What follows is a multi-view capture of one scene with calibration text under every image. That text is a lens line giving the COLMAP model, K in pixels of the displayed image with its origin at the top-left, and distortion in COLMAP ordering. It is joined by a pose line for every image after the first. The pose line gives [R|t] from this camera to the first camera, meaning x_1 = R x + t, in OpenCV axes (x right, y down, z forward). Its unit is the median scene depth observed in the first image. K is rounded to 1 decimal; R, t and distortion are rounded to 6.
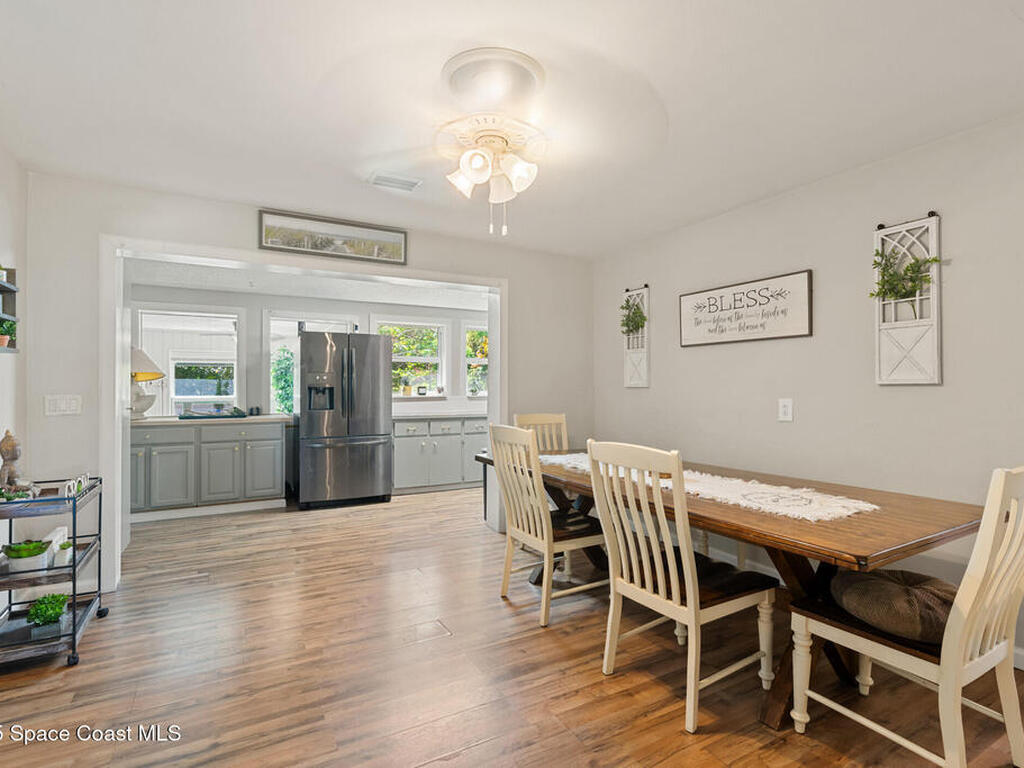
lens RADIAL K [[524.2, 0, 512.6], [0, 524.2, 386.2], [0, 0, 1]] dist [0.000912, 0.001399]
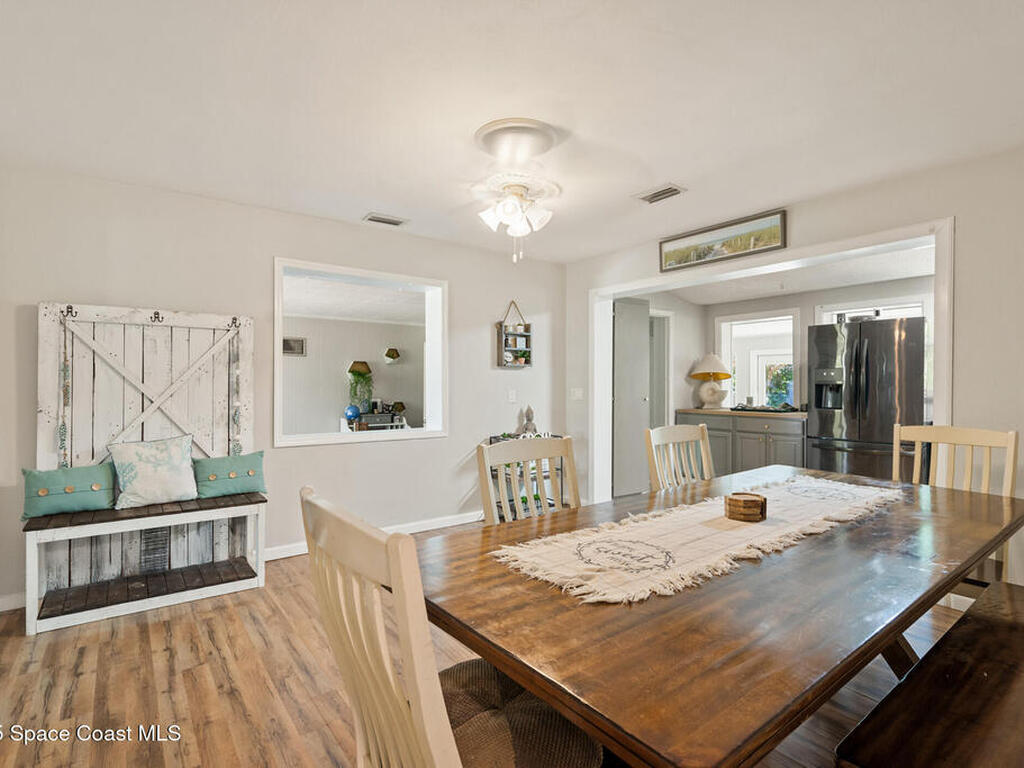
lens RADIAL K [[524.2, 0, 514.6], [0, 524.2, 381.4], [0, 0, 1]] dist [0.000912, 0.001399]
pose [[0.140530, -0.003543, -0.990070, 0.471756], [0.000169, 0.999994, -0.003554, 0.000167], [0.990076, 0.000332, 0.140530, 0.323822]]
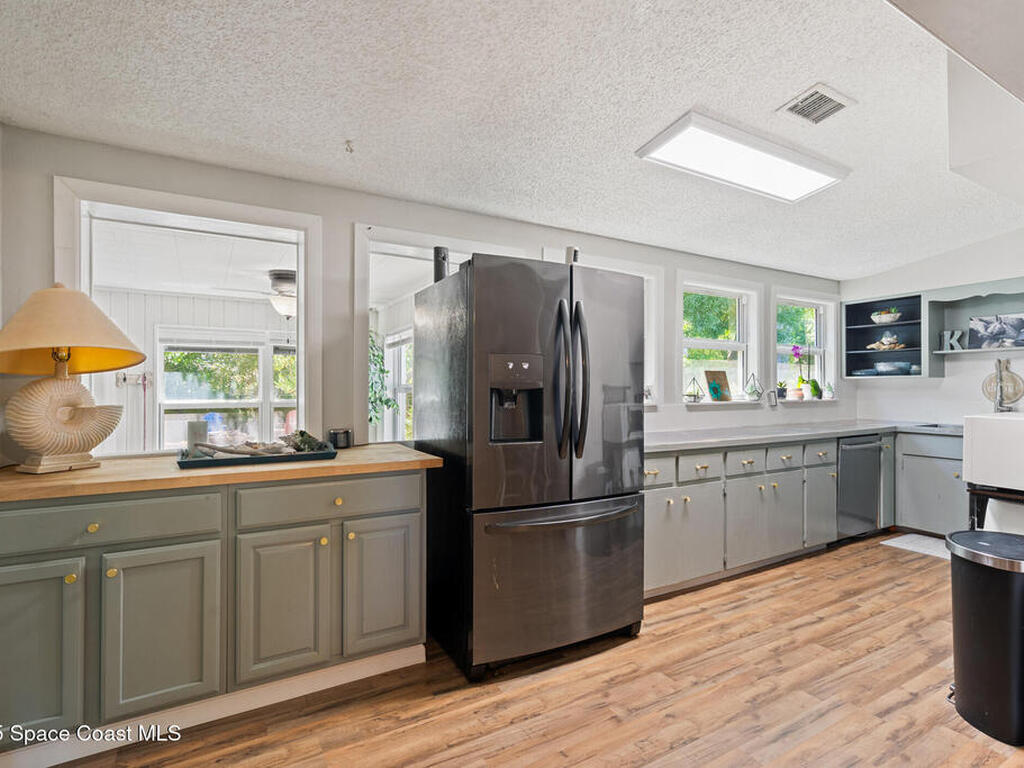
lens RADIAL K [[524.2, 0, 512.2], [0, 524.2, 386.1], [0, 0, 1]] dist [0.000912, 0.001399]
pose [[0.999852, 0.004003, 0.016755, -0.377142], [-0.004025, 0.999991, 0.001298, -0.000403], [-0.016750, -0.001365, 0.999859, 0.577189]]
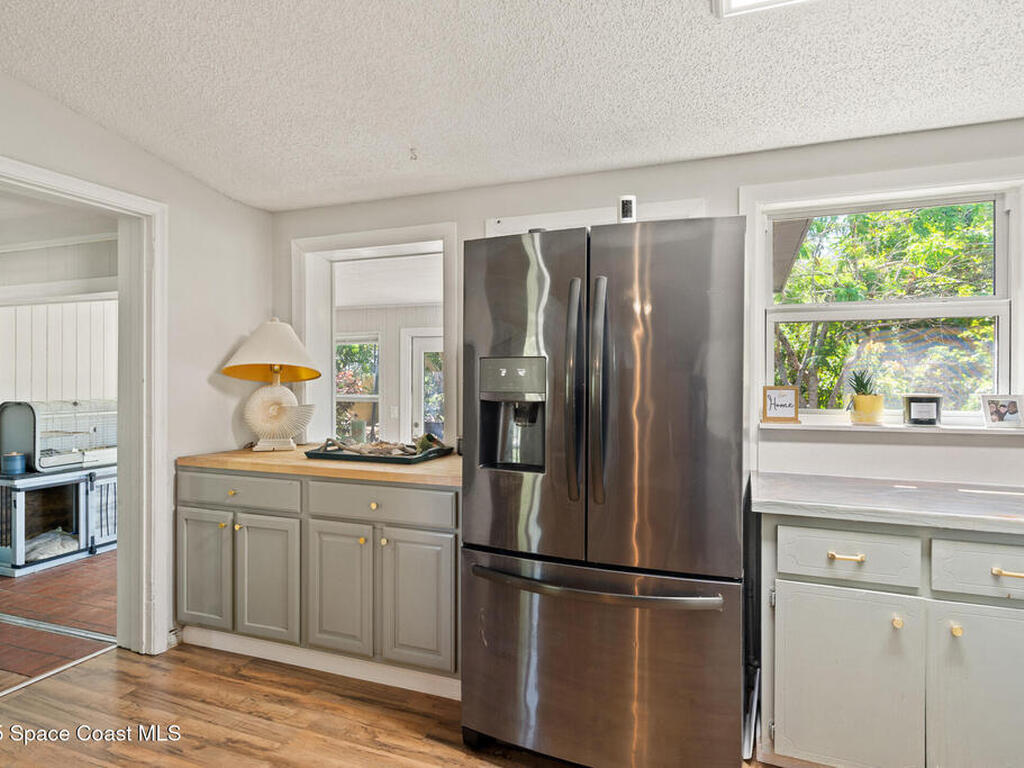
lens RADIAL K [[601.7, 0, 515.4], [0, 601.7, 376.2], [0, 0, 1]] dist [0.008707, -0.000089]
pose [[0.635477, 0.002801, -0.772115, -0.068451], [0.000764, 0.999991, 0.004256, -0.015624], [0.772120, -0.003294, 0.635469, 0.759429]]
